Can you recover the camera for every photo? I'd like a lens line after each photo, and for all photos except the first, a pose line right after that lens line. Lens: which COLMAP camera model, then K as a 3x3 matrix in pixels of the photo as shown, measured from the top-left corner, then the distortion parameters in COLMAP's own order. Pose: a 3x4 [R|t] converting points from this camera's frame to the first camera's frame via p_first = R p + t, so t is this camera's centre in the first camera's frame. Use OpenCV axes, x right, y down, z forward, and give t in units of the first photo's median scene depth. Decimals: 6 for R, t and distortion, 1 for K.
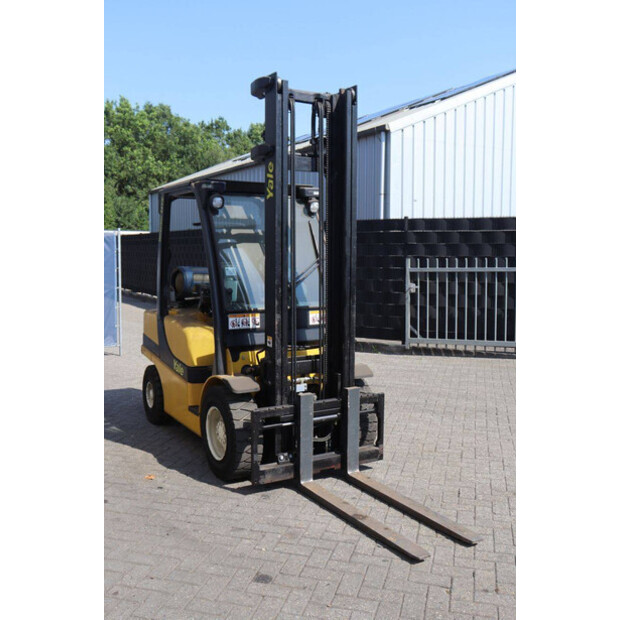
lens RADIAL K [[635.5, 0, 310.0], [0, 635.5, 310.0], [0, 0, 1]] dist [-0.086166, 0.180928]
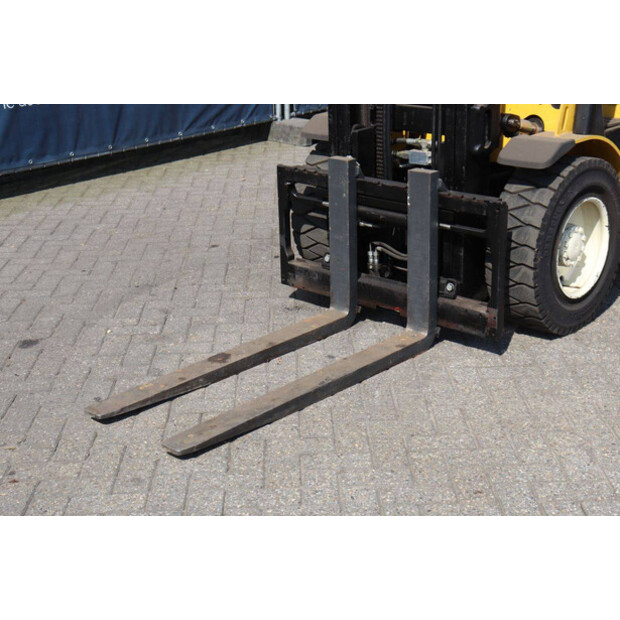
lens RADIAL K [[1094.8, 0, 310.0], [0, 1094.8, 310.0], [0, 0, 1]] dist [0.172091, 0.089159]
pose [[0.287575, 0.302363, -0.908778, 0.857917], [-0.067666, 0.952903, 0.295631, -0.023276], [0.955365, -0.023523, 0.294491, 0.645871]]
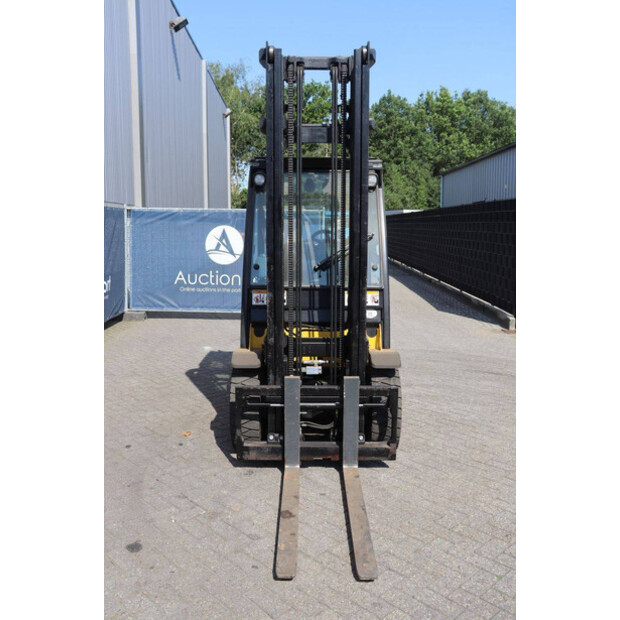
lens RADIAL K [[582.6, 0, 310.0], [0, 582.6, 310.0], [0, 0, 1]] dist [-0.080126, 0.008078]
pose [[0.860319, 0.072369, -0.504592, 0.428139], [-0.049024, 0.997029, 0.059409, -0.021328], [0.507393, -0.026374, 0.861311, 0.242136]]
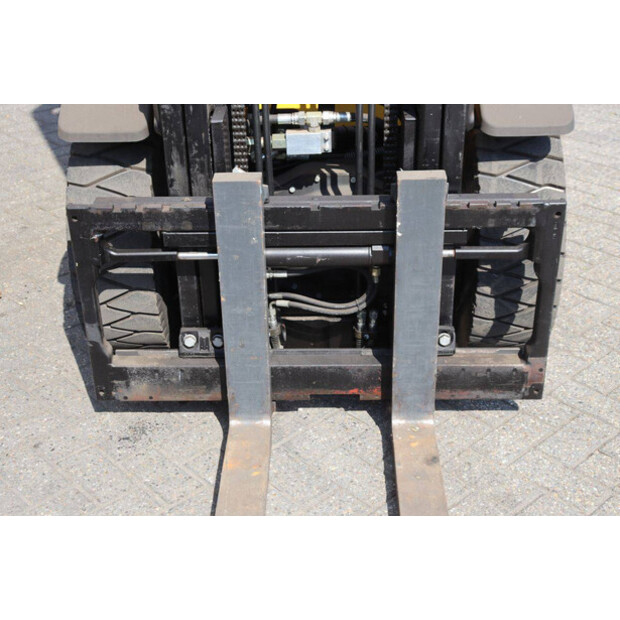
lens RADIAL K [[931.7, 0, 310.0], [0, 931.7, 310.0], [0, 0, 1]] dist [0.030949, 0.081285]
pose [[0.848882, 0.237824, -0.472058, 0.238151], [-0.027371, 0.911644, 0.410069, 0.004407], [0.527873, -0.335180, 0.780388, 0.607641]]
